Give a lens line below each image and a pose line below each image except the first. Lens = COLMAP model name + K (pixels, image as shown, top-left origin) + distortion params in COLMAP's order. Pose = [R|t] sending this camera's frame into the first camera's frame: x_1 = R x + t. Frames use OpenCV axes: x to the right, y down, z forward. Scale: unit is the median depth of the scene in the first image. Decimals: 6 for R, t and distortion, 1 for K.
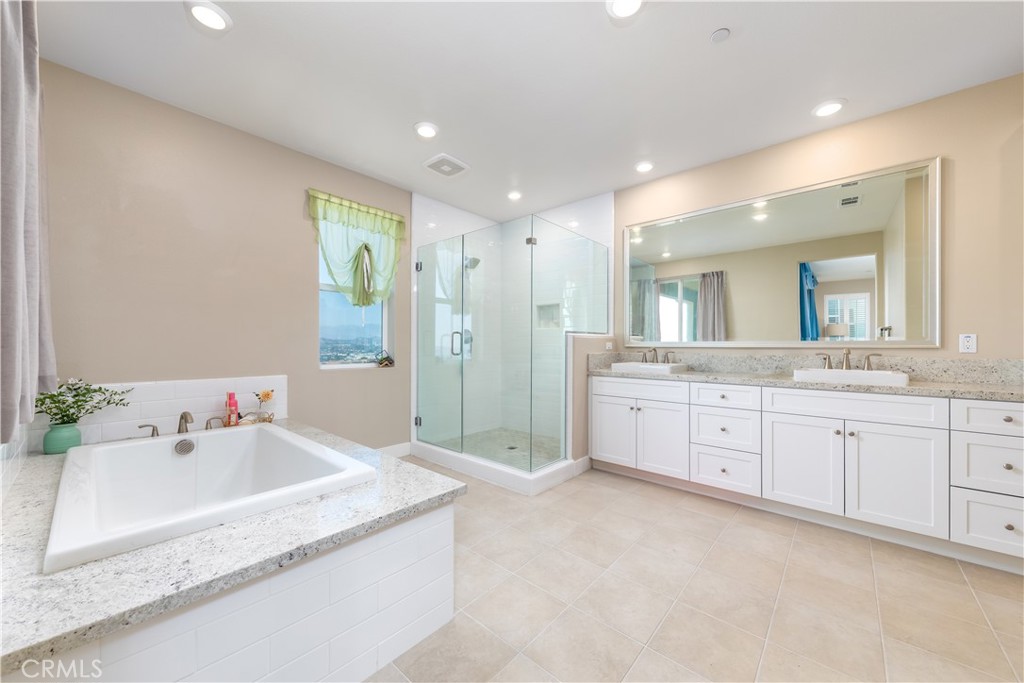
lens RADIAL K [[369.0, 0, 521.7], [0, 369.0, 344.1], [0, 0, 1]] dist [-0.002571, -0.000720]
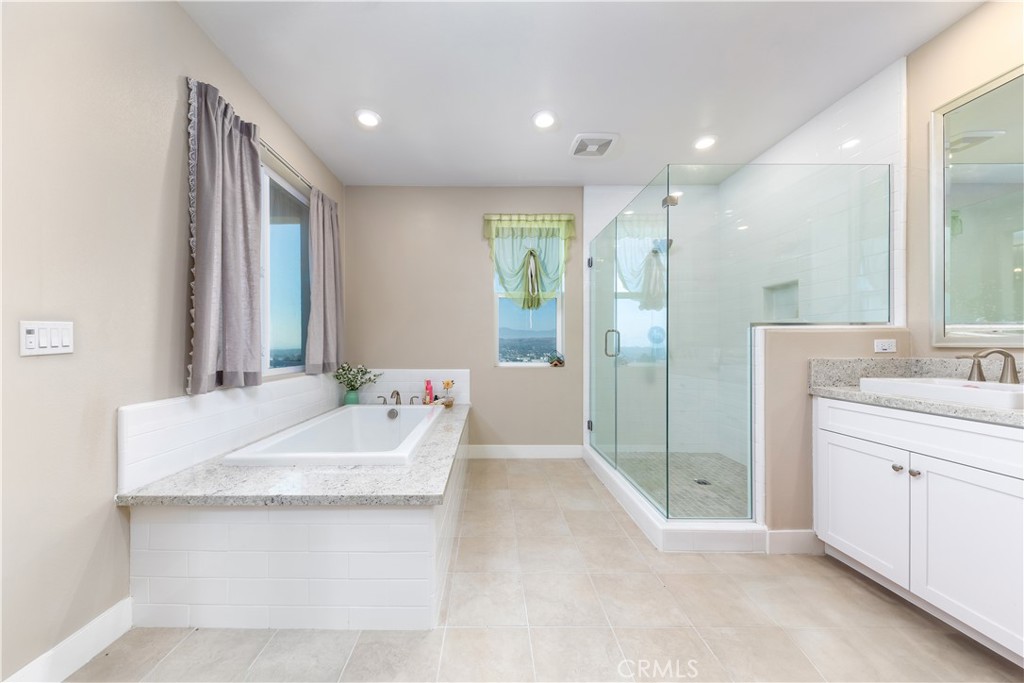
lens RADIAL K [[355.6, 0, 487.8], [0, 355.6, 346.2], [0, 0, 1]] dist [0.007231, -0.002523]
pose [[0.652677, -0.000149, -0.757636, 0.290763], [0.004212, 0.999985, 0.003432, 0.001536], [0.757624, -0.005432, 0.652668, 0.241131]]
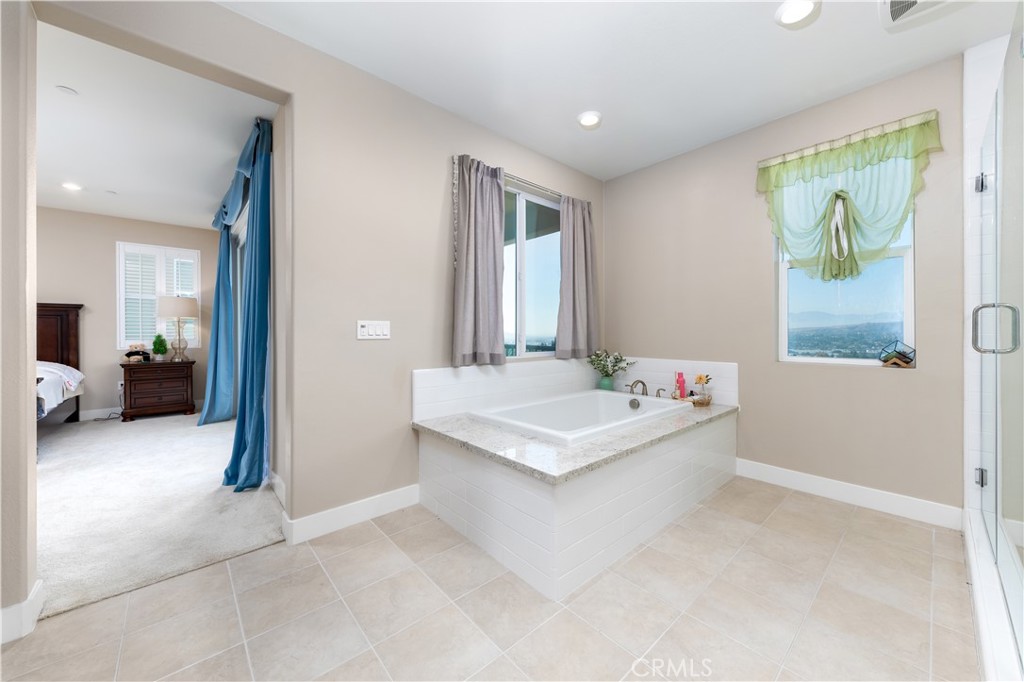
lens RADIAL K [[369.7, 0, 511.7], [0, 369.7, 334.4], [0, 0, 1]] dist [0.009152, -0.000814]
pose [[-0.129202, 0.001372, -0.991617, 0.402137], [0.006063, 0.999981, 0.000594, 0.001608], [0.991600, -0.005935, -0.129207, 0.485000]]
